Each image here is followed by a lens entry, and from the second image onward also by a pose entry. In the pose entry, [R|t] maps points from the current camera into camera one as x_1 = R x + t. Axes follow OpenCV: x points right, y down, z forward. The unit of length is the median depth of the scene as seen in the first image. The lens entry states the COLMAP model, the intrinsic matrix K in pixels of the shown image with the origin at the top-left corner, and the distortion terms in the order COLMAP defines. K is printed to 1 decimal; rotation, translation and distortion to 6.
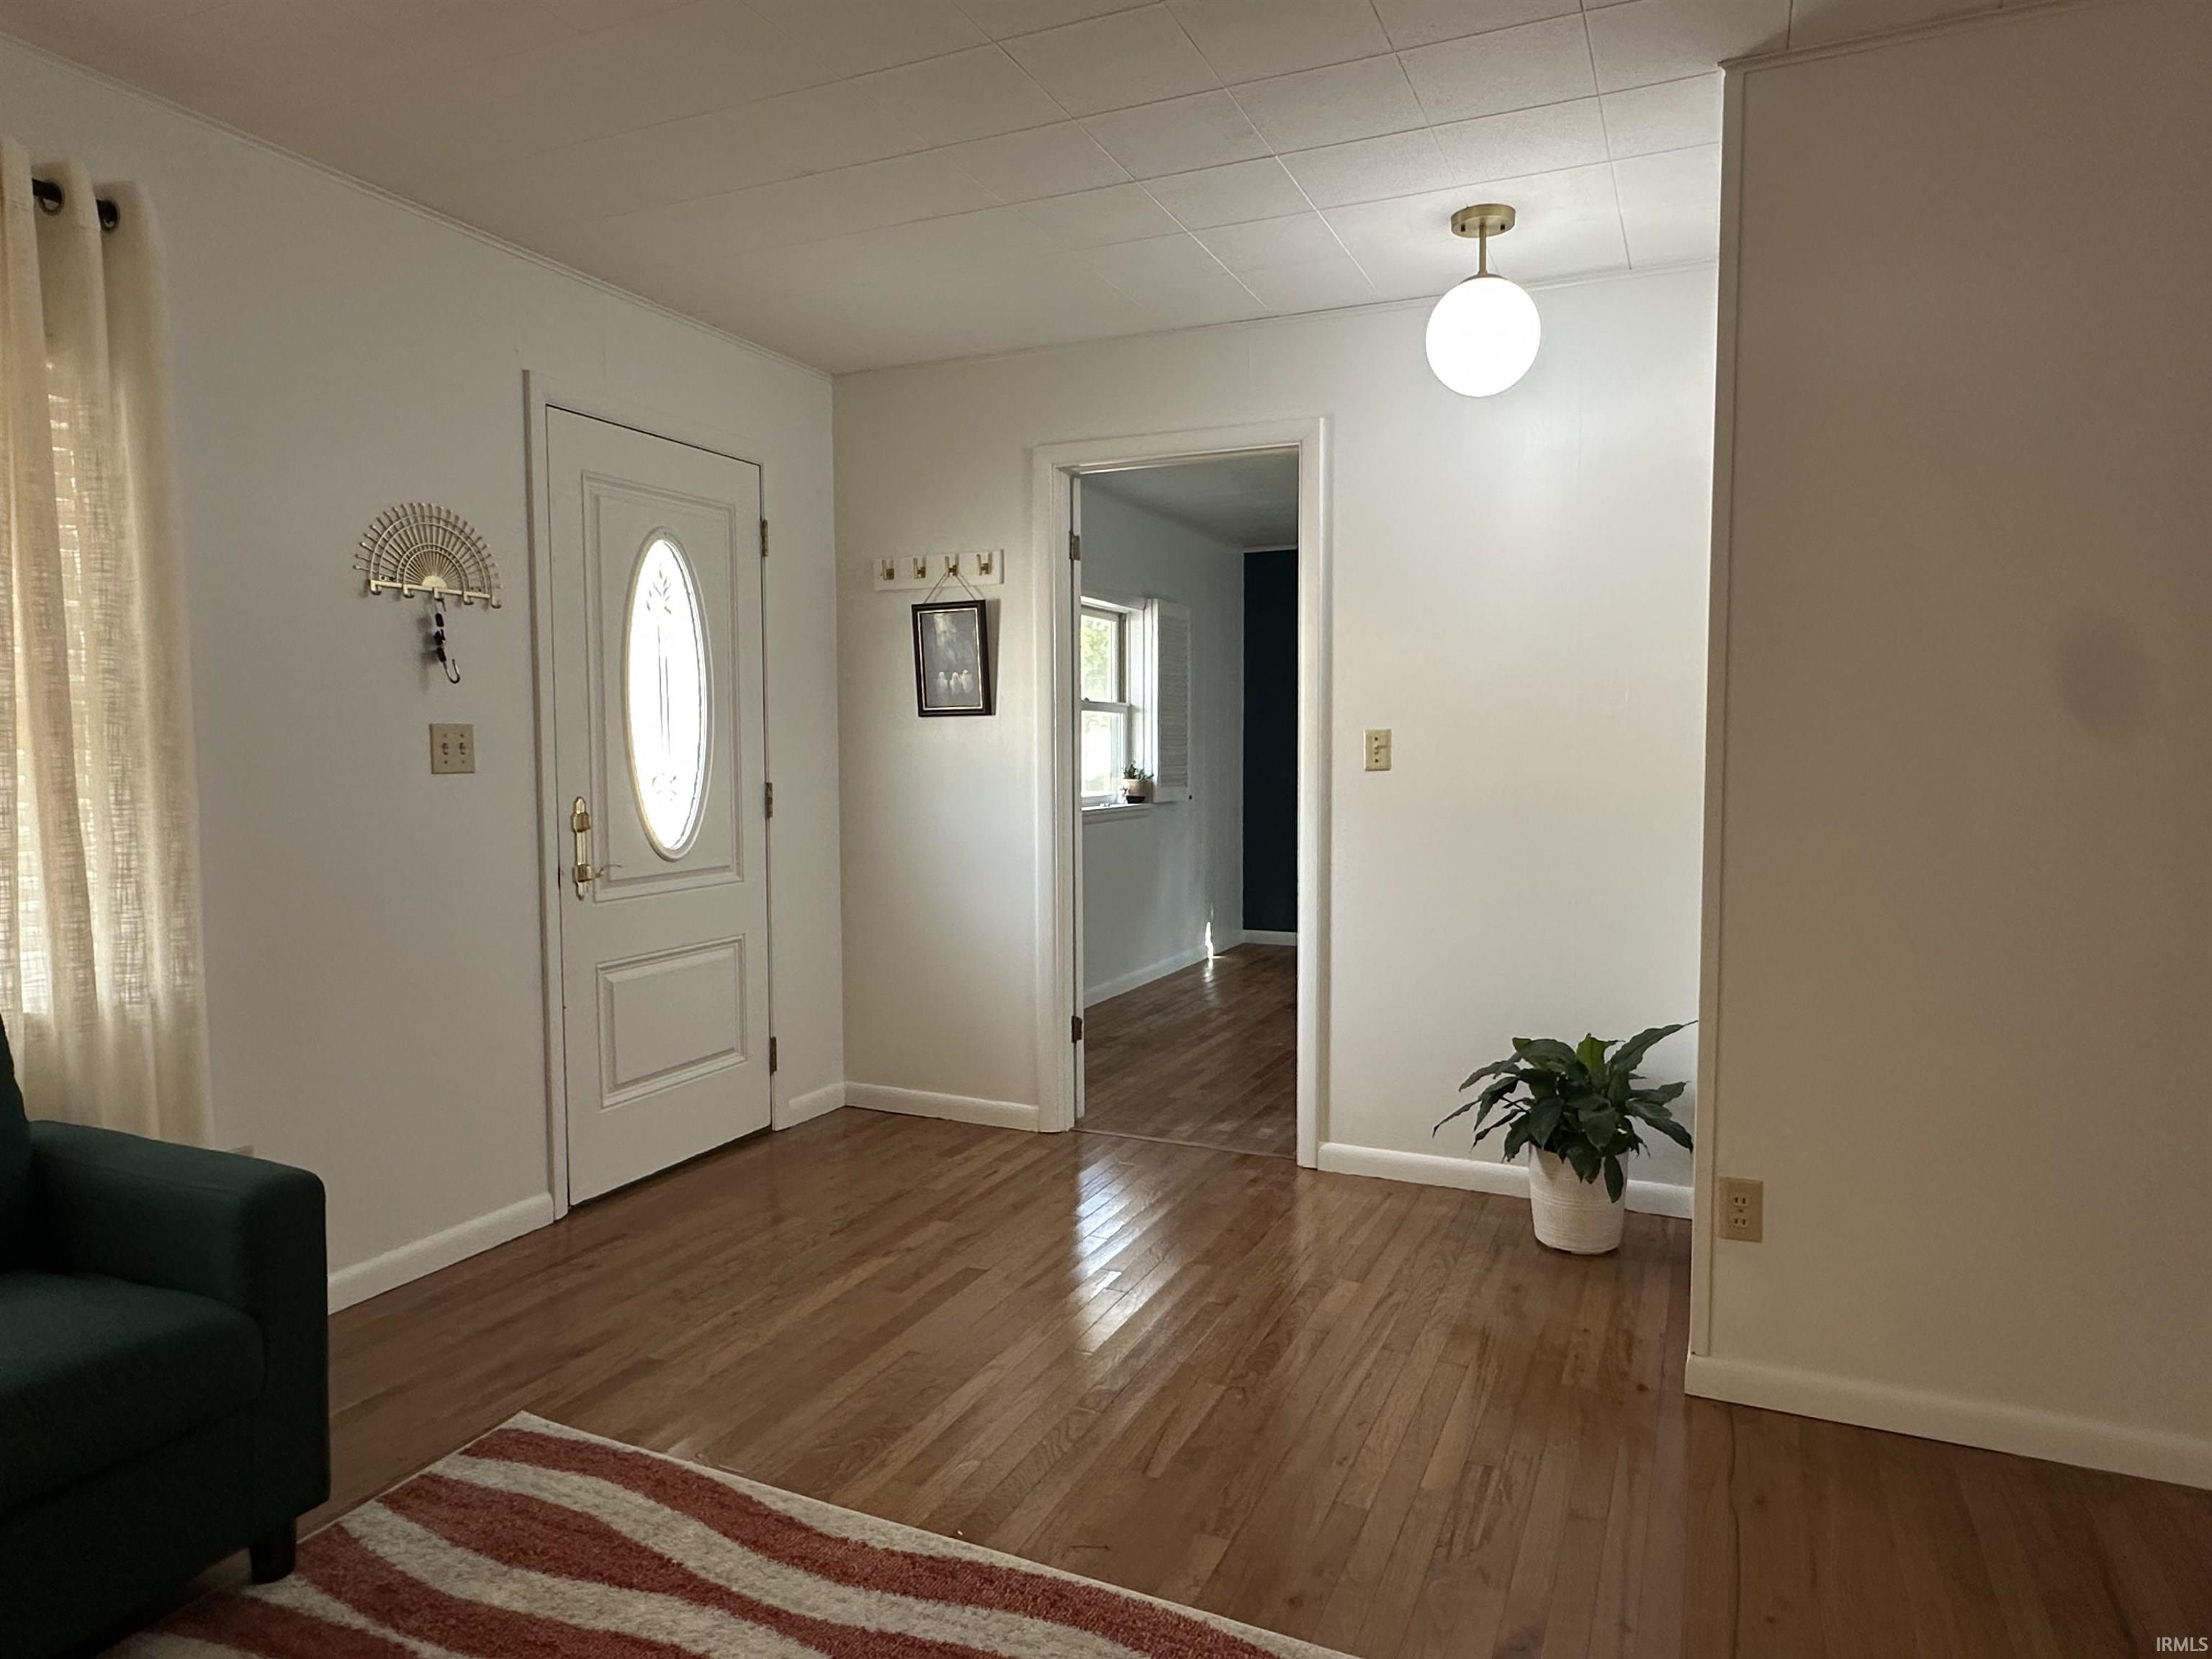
lens RADIAL K [[1334.0, 0, 1100.1], [0, 1334.0, 837.6], [0, 0, 1]] dist [-0.000014, 0.002609]
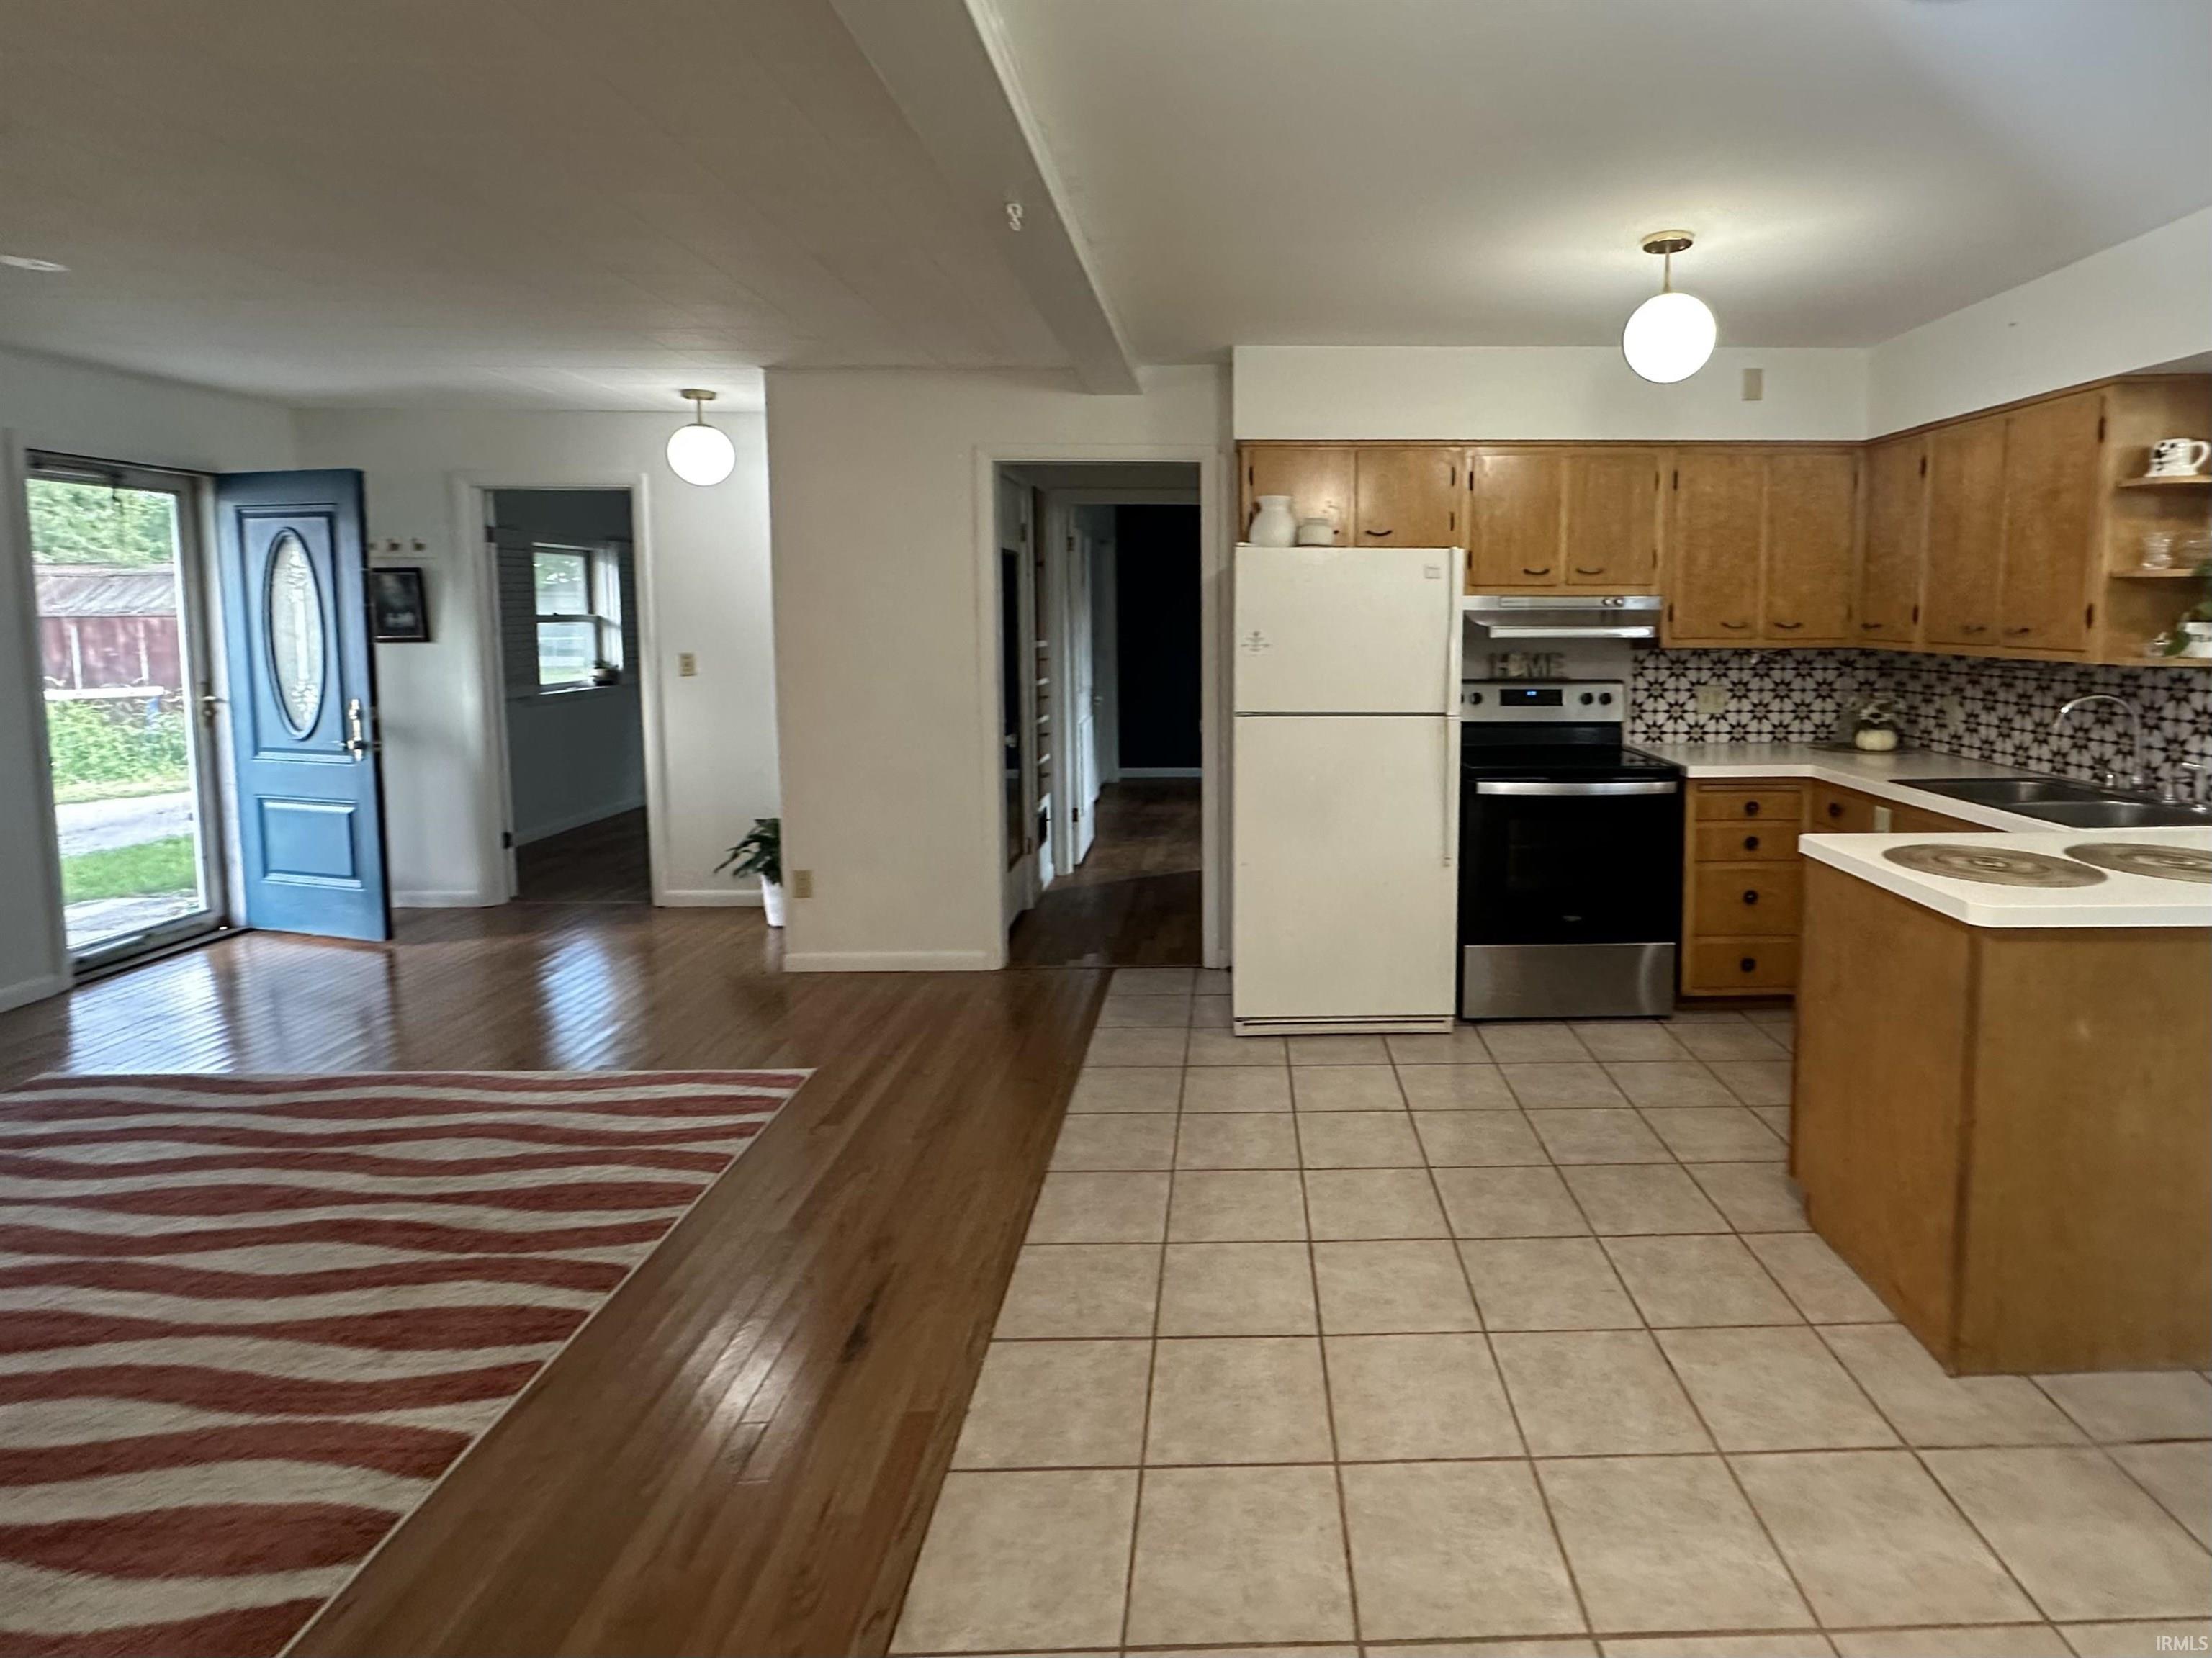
lens RADIAL K [[1103.9, 0, 1268.0], [0, 1103.9, 709.9], [0, 0, 1]] dist [-0.004400, -0.000104]
pose [[0.896458, -0.035874, 0.441675, 0.272518], [0.026257, 0.999267, 0.027869, -0.028183], [-0.442351, -0.013386, 0.896742, -0.703501]]
